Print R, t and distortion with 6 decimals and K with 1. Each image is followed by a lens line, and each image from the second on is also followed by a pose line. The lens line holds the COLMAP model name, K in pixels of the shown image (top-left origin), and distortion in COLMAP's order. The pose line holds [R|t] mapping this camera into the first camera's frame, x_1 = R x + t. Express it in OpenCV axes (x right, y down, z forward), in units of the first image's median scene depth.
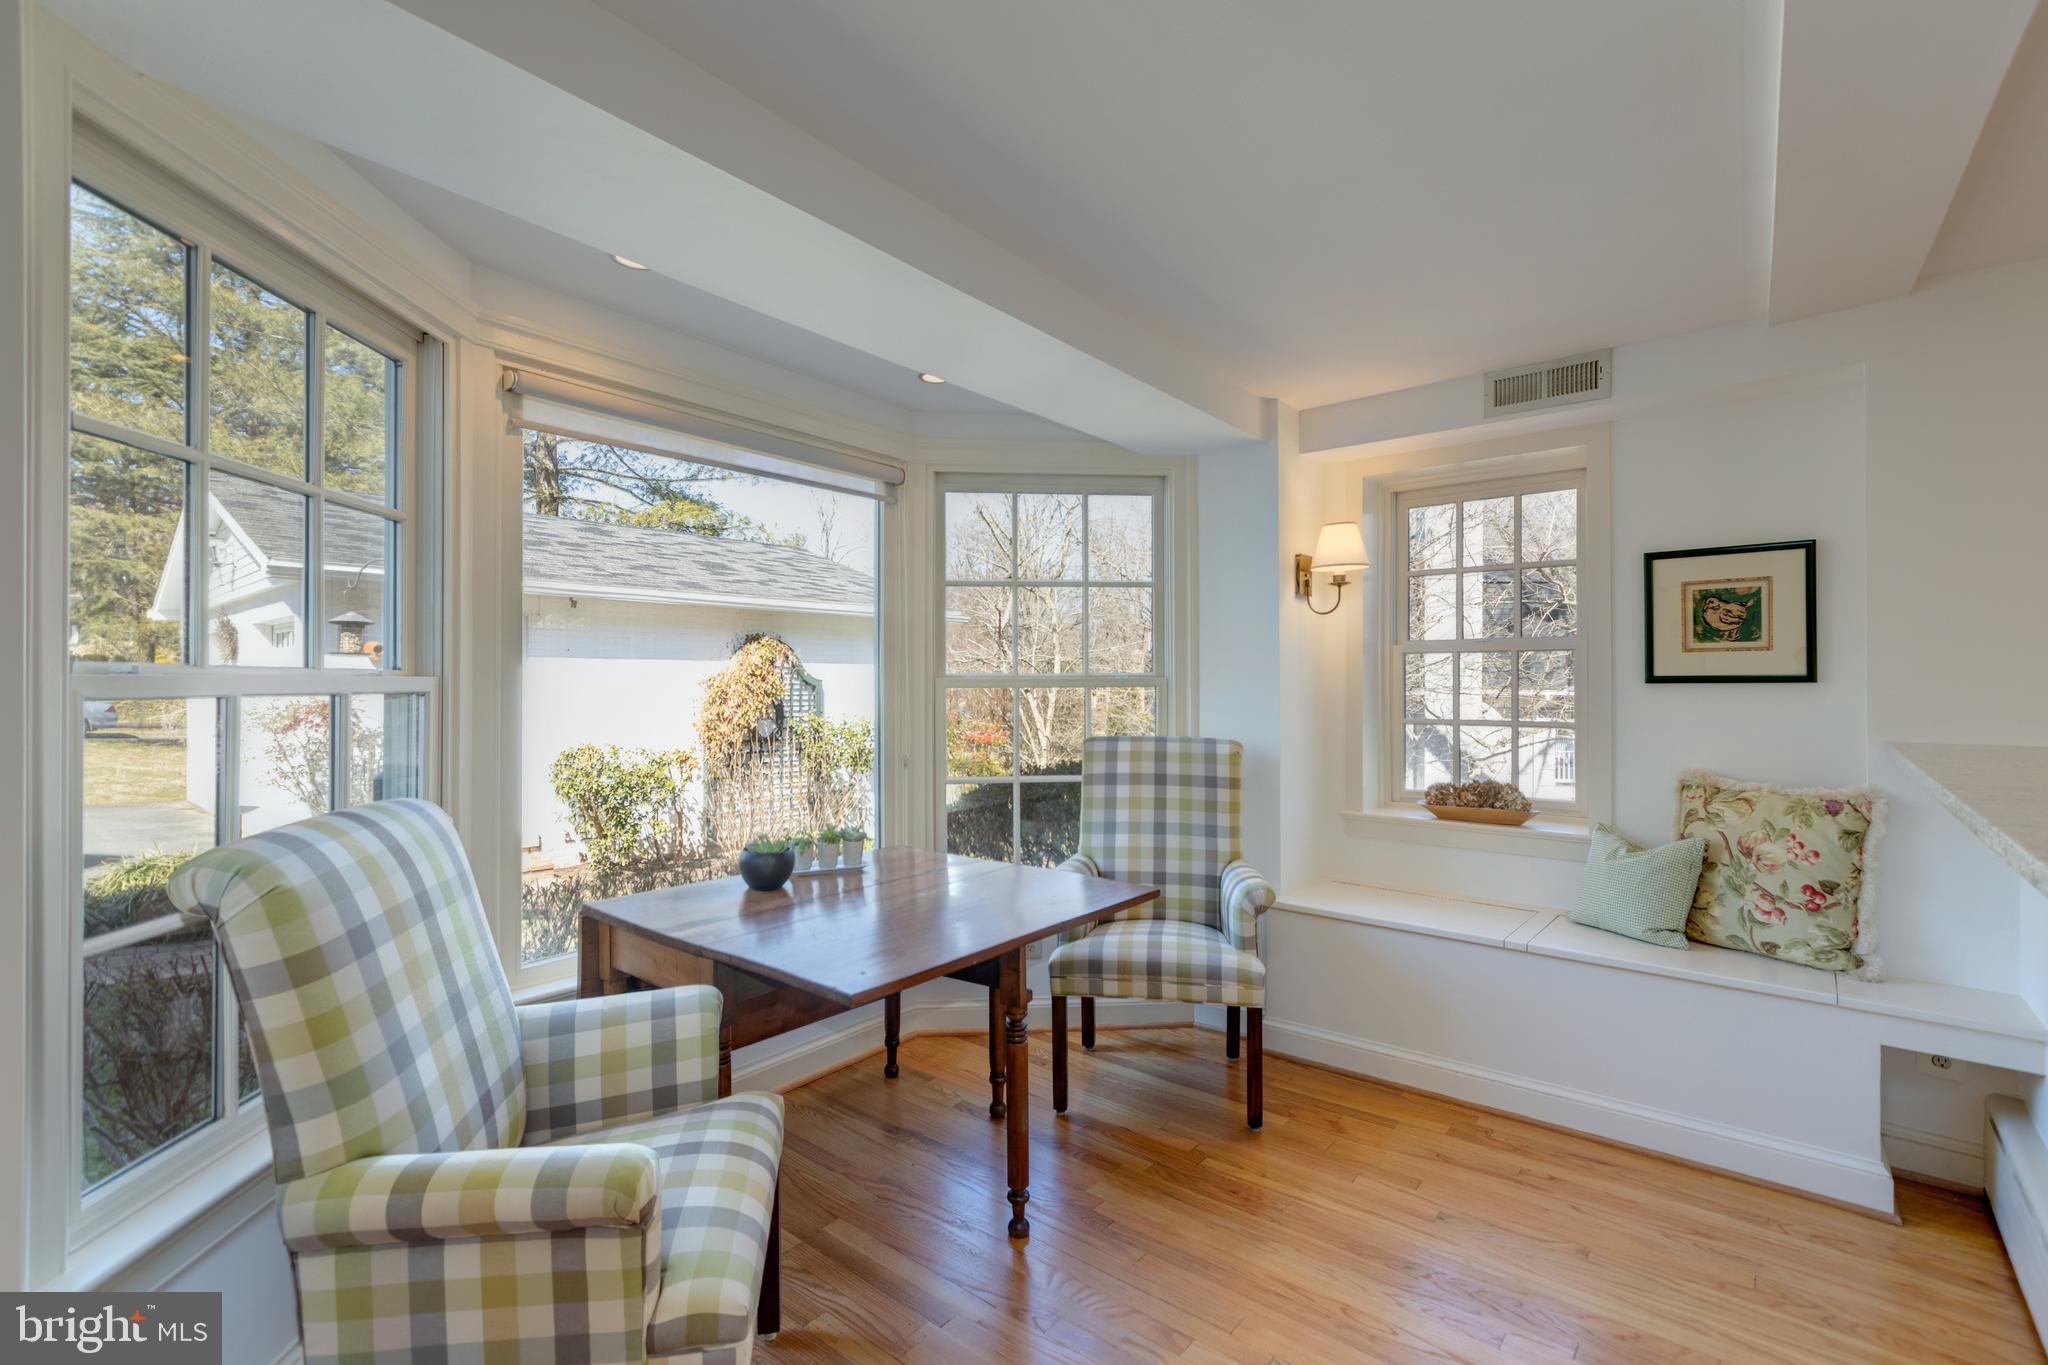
lens RADIAL K [[914.4, 0, 1035.5], [0, 914.4, 680.8], [0, 0, 1]] dist [0.001991, 0.000235]
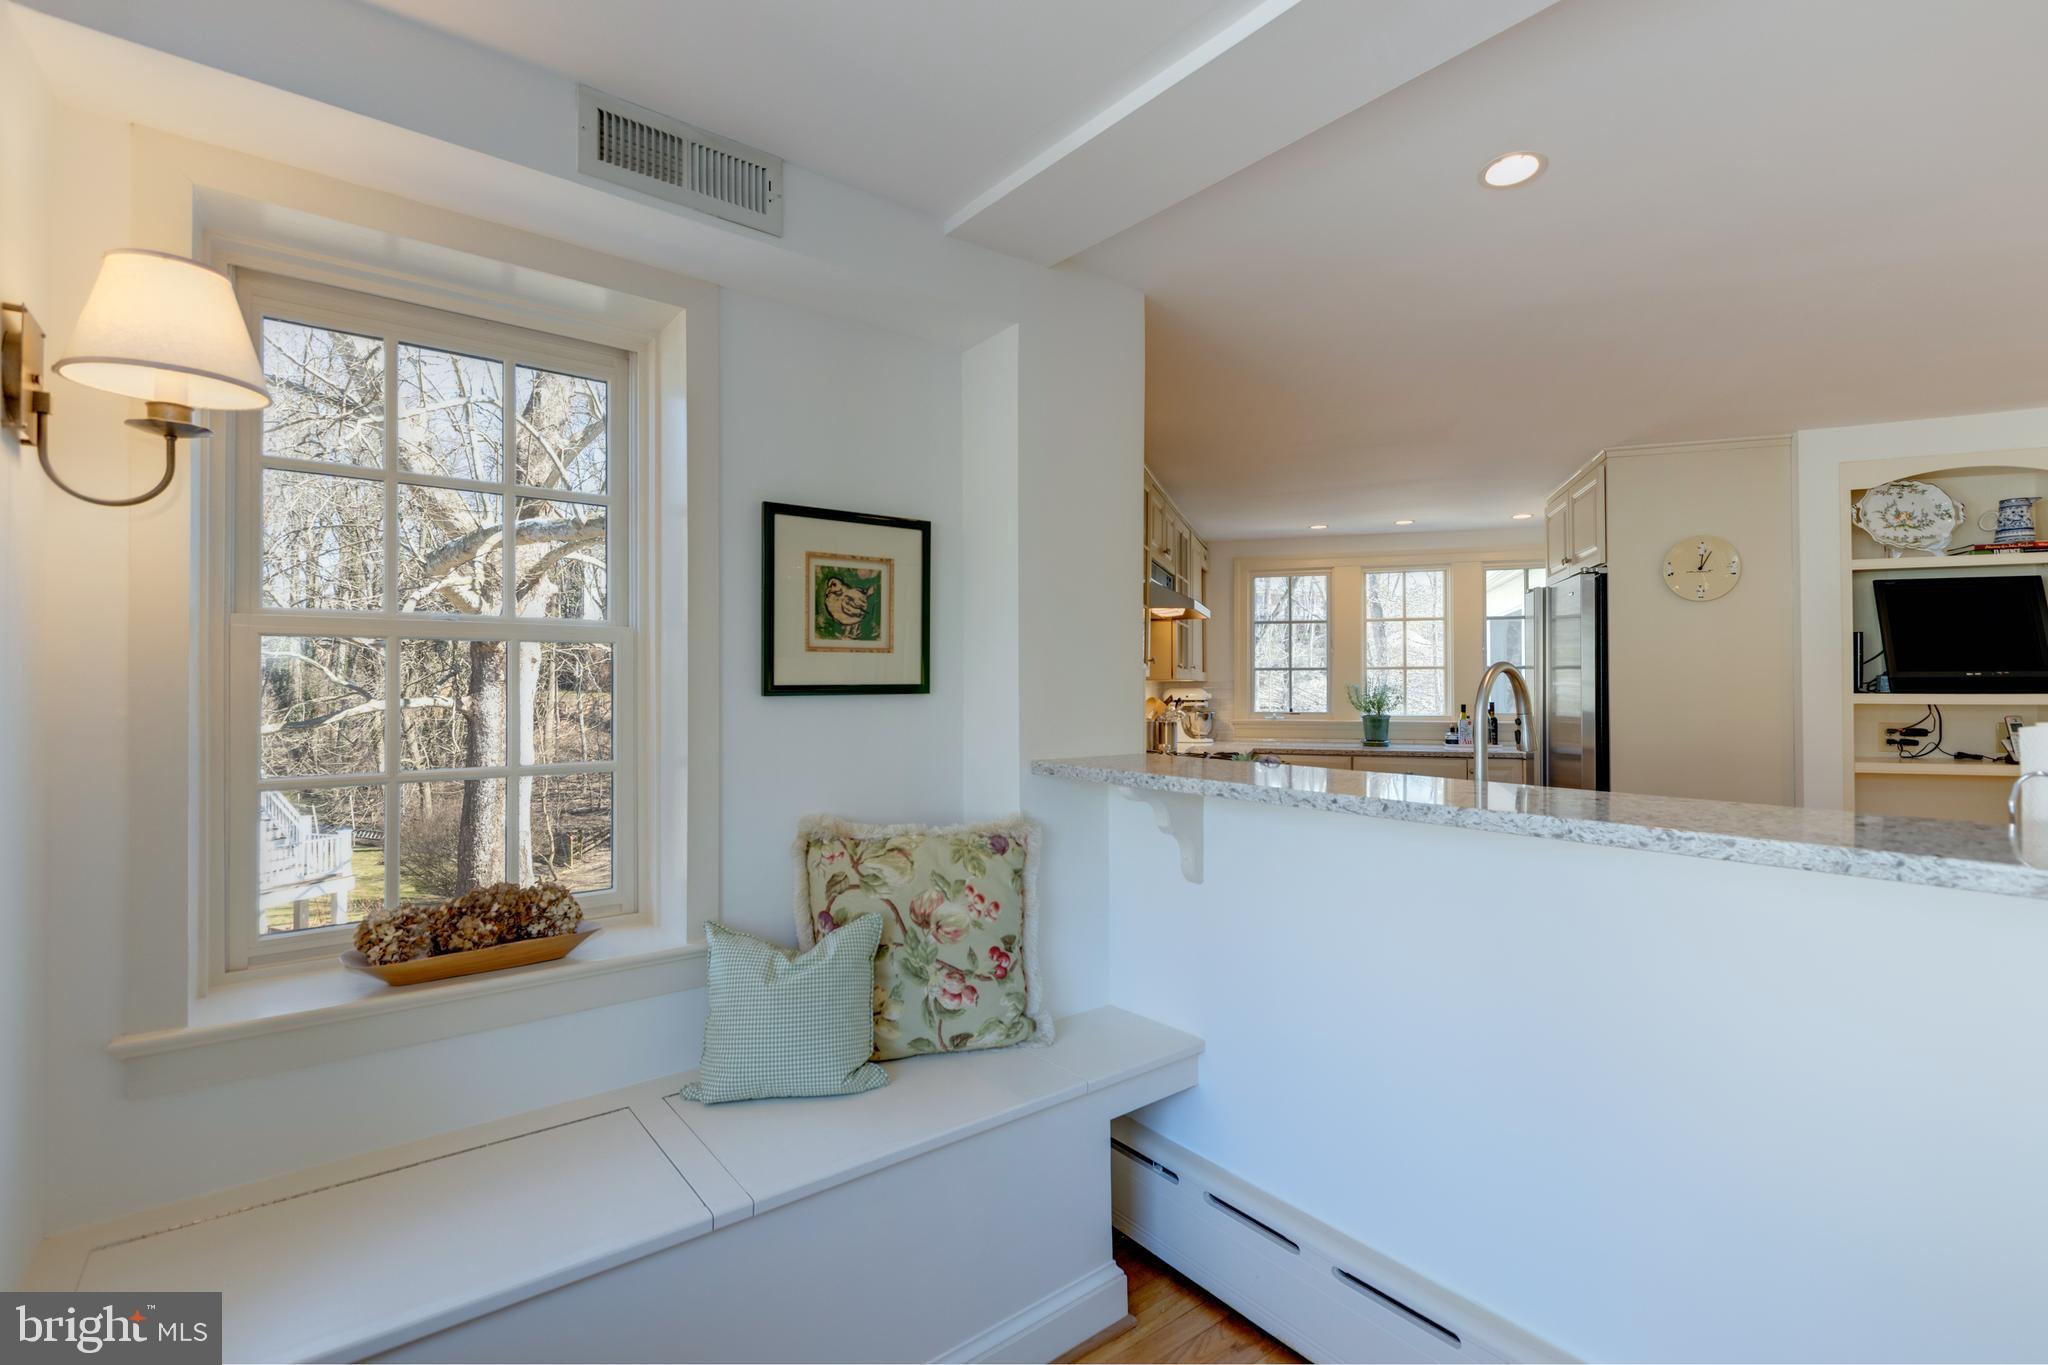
lens RADIAL K [[917.6, 0, 1024.1], [0, 917.6, 677.4], [0, 0, 1]] dist [0.002150, -0.000161]
pose [[0.206272, 0.009572, 0.978448, 0.055438], [0.000695, 0.999950, -0.009929, -0.004439], [-0.978494, 0.002728, 0.206255, 0.745362]]
